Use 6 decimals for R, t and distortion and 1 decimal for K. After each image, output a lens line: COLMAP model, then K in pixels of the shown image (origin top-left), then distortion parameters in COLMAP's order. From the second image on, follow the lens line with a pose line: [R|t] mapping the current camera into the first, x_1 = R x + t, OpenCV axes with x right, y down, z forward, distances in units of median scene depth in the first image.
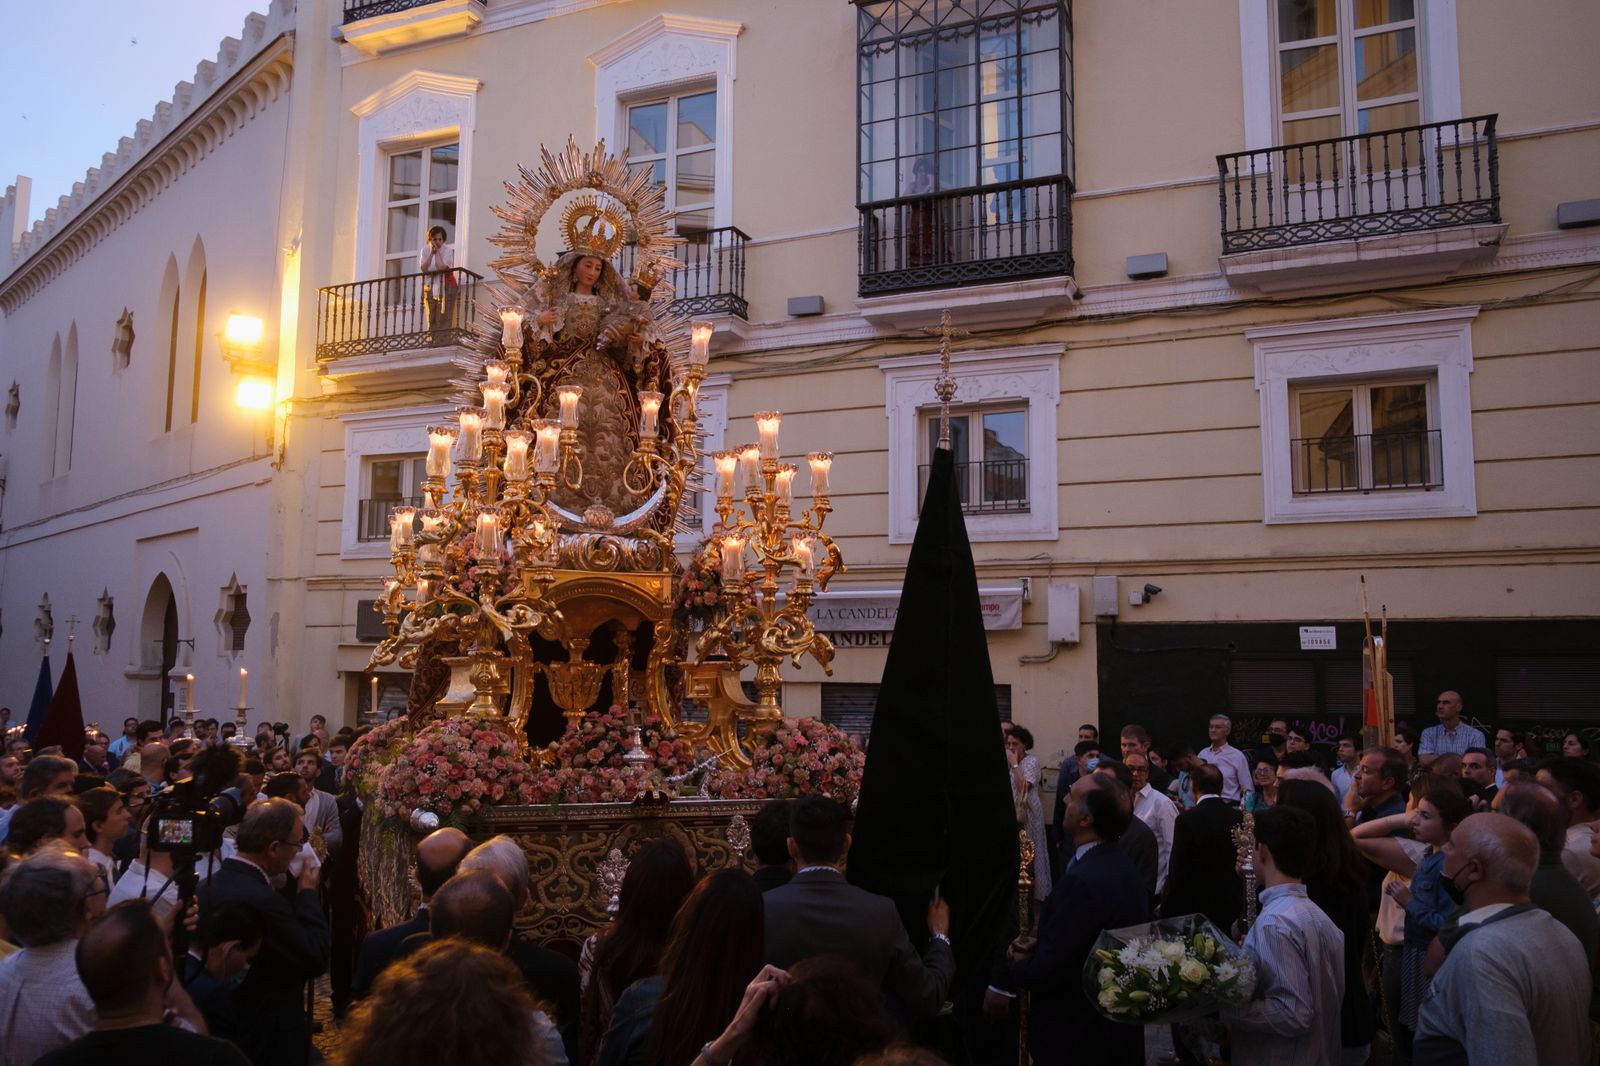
lens RADIAL K [[1196.5, 0, 800.0], [0, 1196.5, 533.0], [0, 0, 1]] dist [-0.058515, 0.000321]
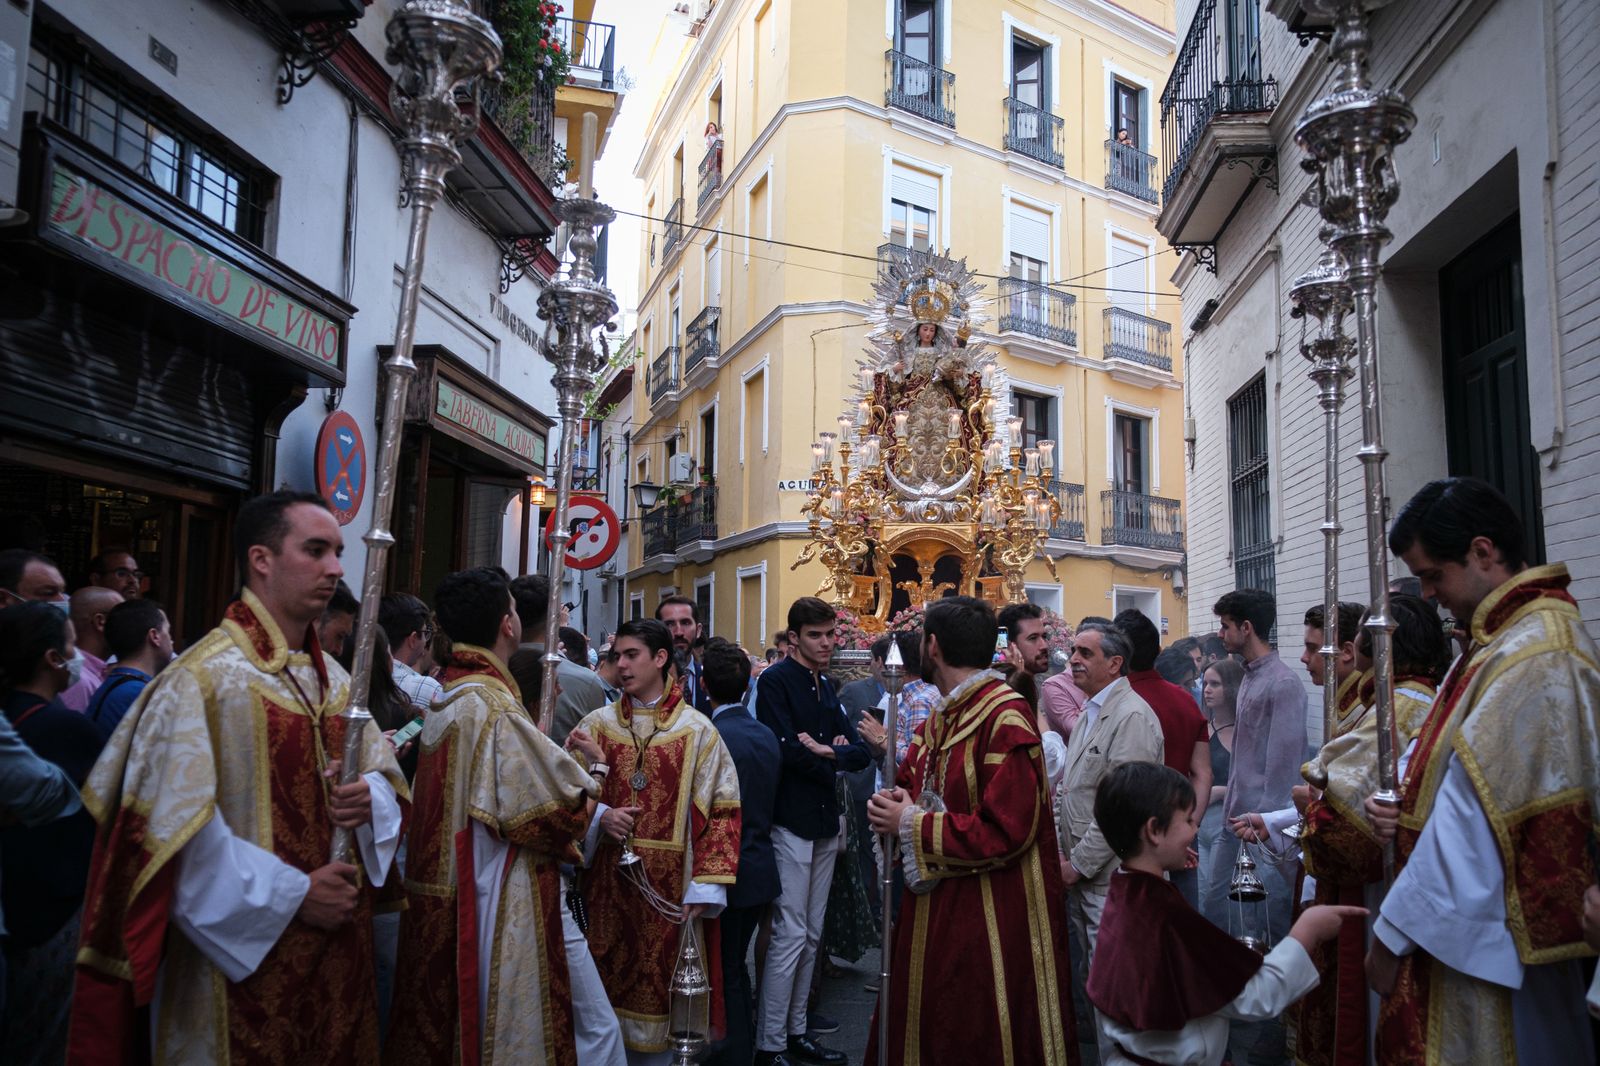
lens RADIAL K [[1196.5, 0, 800.0], [0, 1196.5, 533.0], [0, 0, 1]] dist [-0.058515, 0.000321]
pose [[0.886784, -0.043257, -0.460155, 0.403704], [0.050293, 0.998730, 0.003037, 0.030098], [0.459439, -0.025836, 0.887833, -0.493407]]
